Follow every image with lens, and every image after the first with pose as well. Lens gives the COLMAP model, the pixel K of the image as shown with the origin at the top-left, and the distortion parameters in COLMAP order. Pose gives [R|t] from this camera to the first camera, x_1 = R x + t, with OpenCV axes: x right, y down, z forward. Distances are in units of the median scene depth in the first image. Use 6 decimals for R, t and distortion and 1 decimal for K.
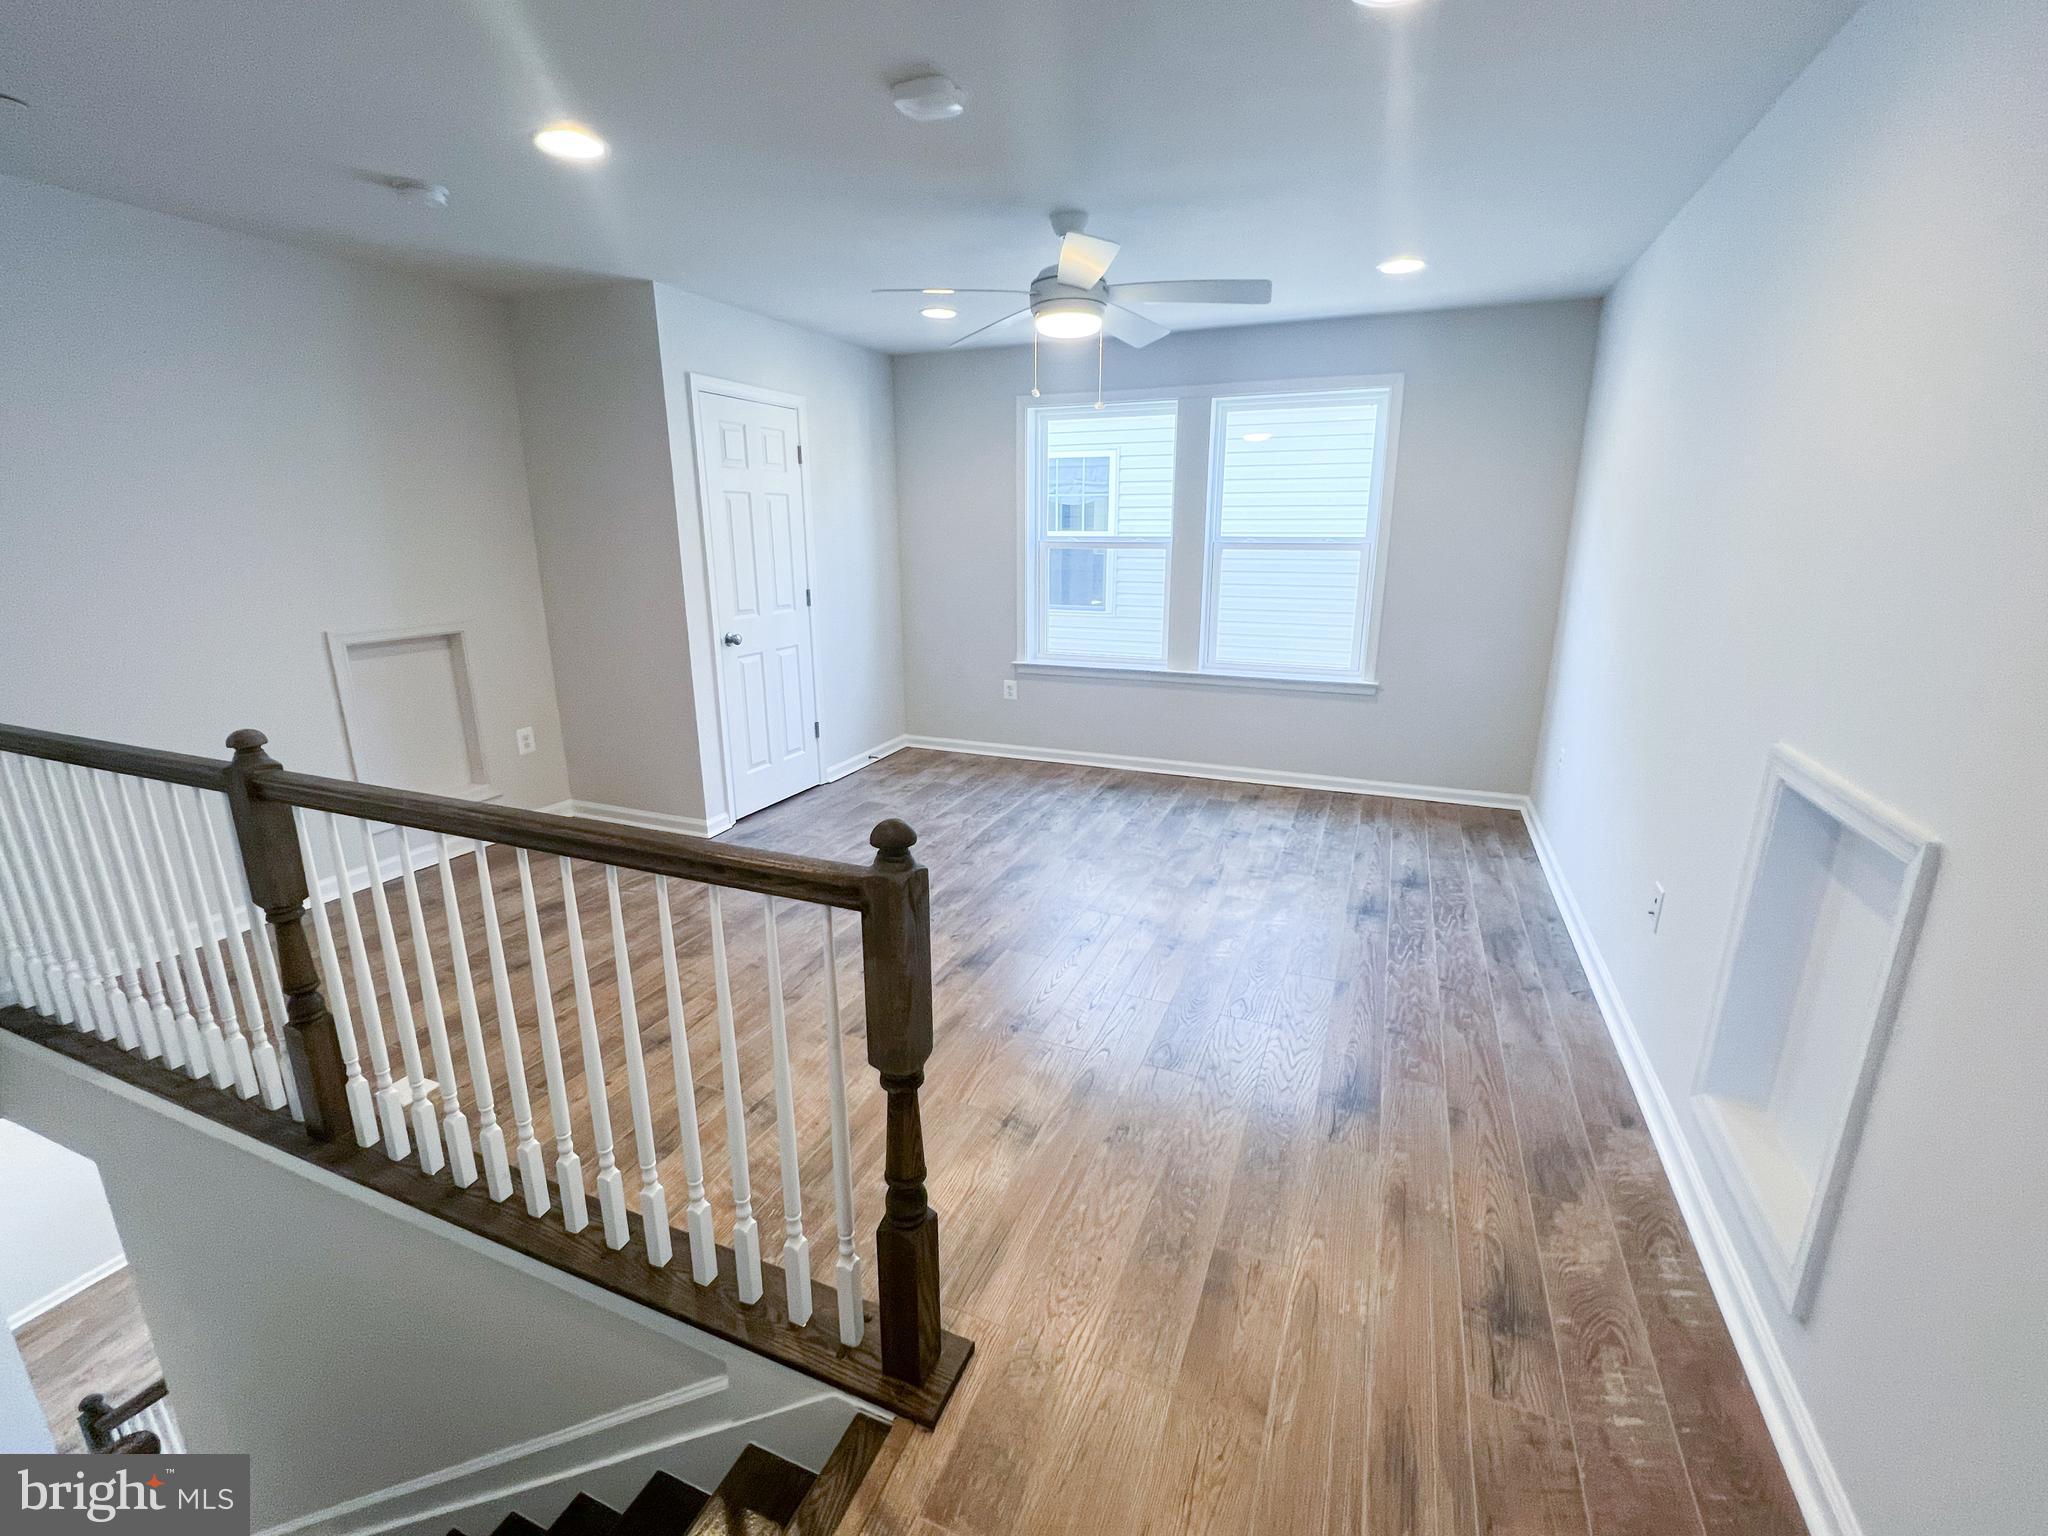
lens RADIAL K [[882.4, 0, 1024.9], [0, 882.4, 766.1], [0, 0, 1]] dist [0.002411, 0.000002]
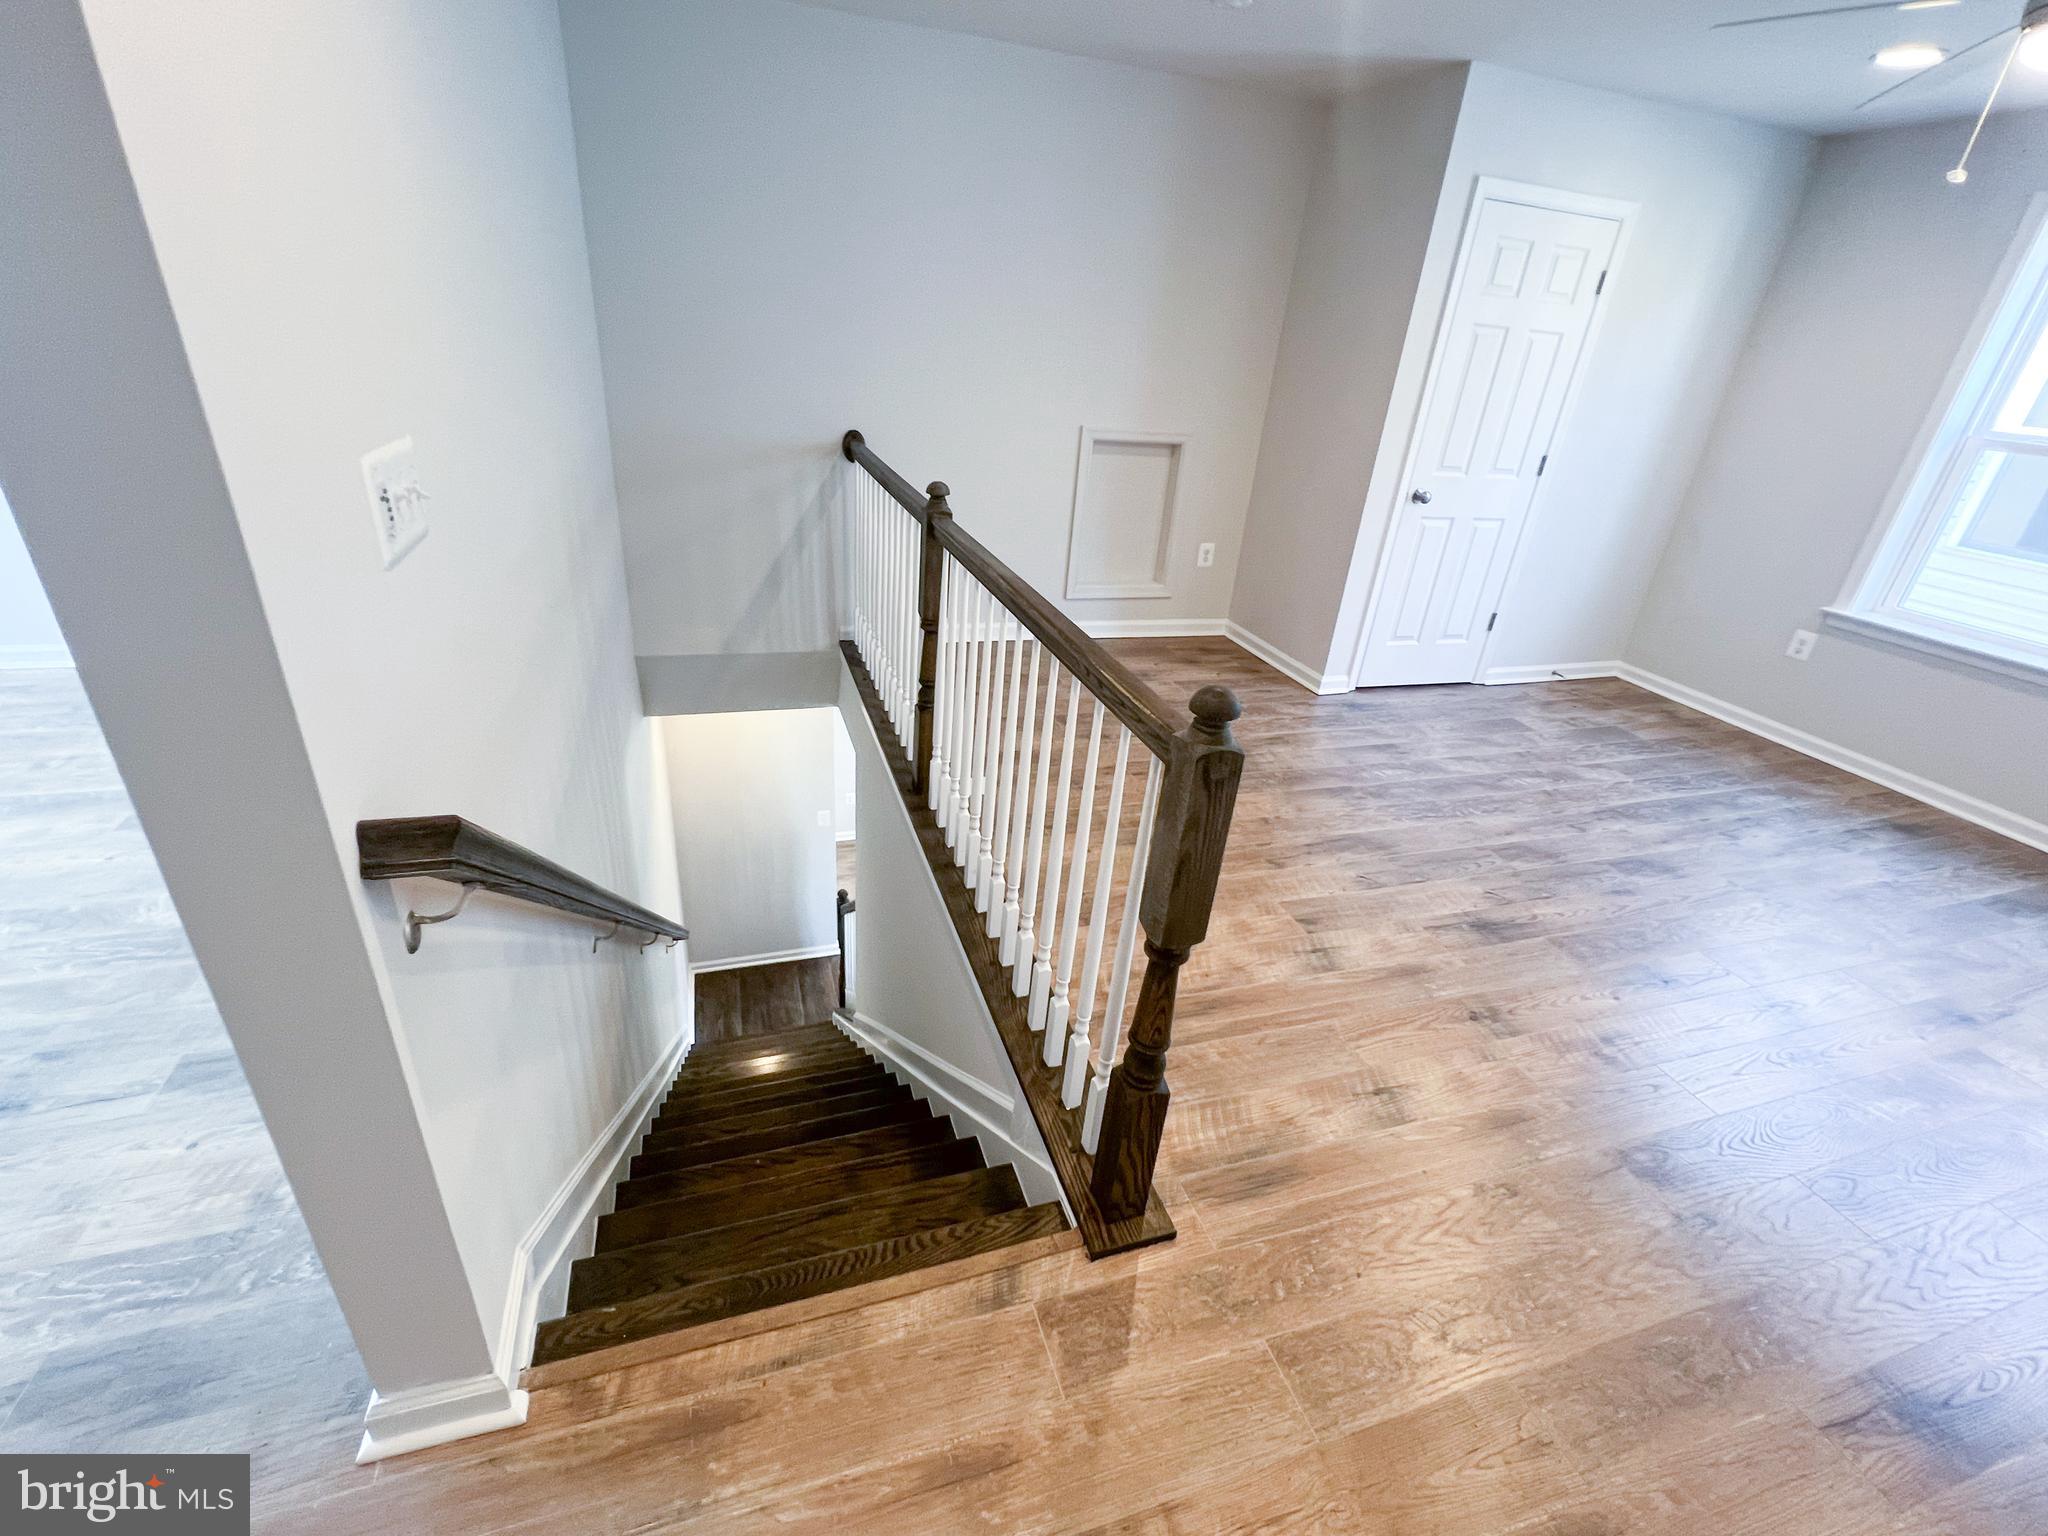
lens RADIAL K [[882.4, 0, 1025.8], [0, 882.4, 765.4], [0, 0, 1]] dist [0.002411, 0.000002]
pose [[0.652673, 0.384066, -0.653079, 0.101021], [-0.278209, 0.923264, 0.264921, -0.014906], [0.704711, 0.008785, 0.709440, 0.066114]]
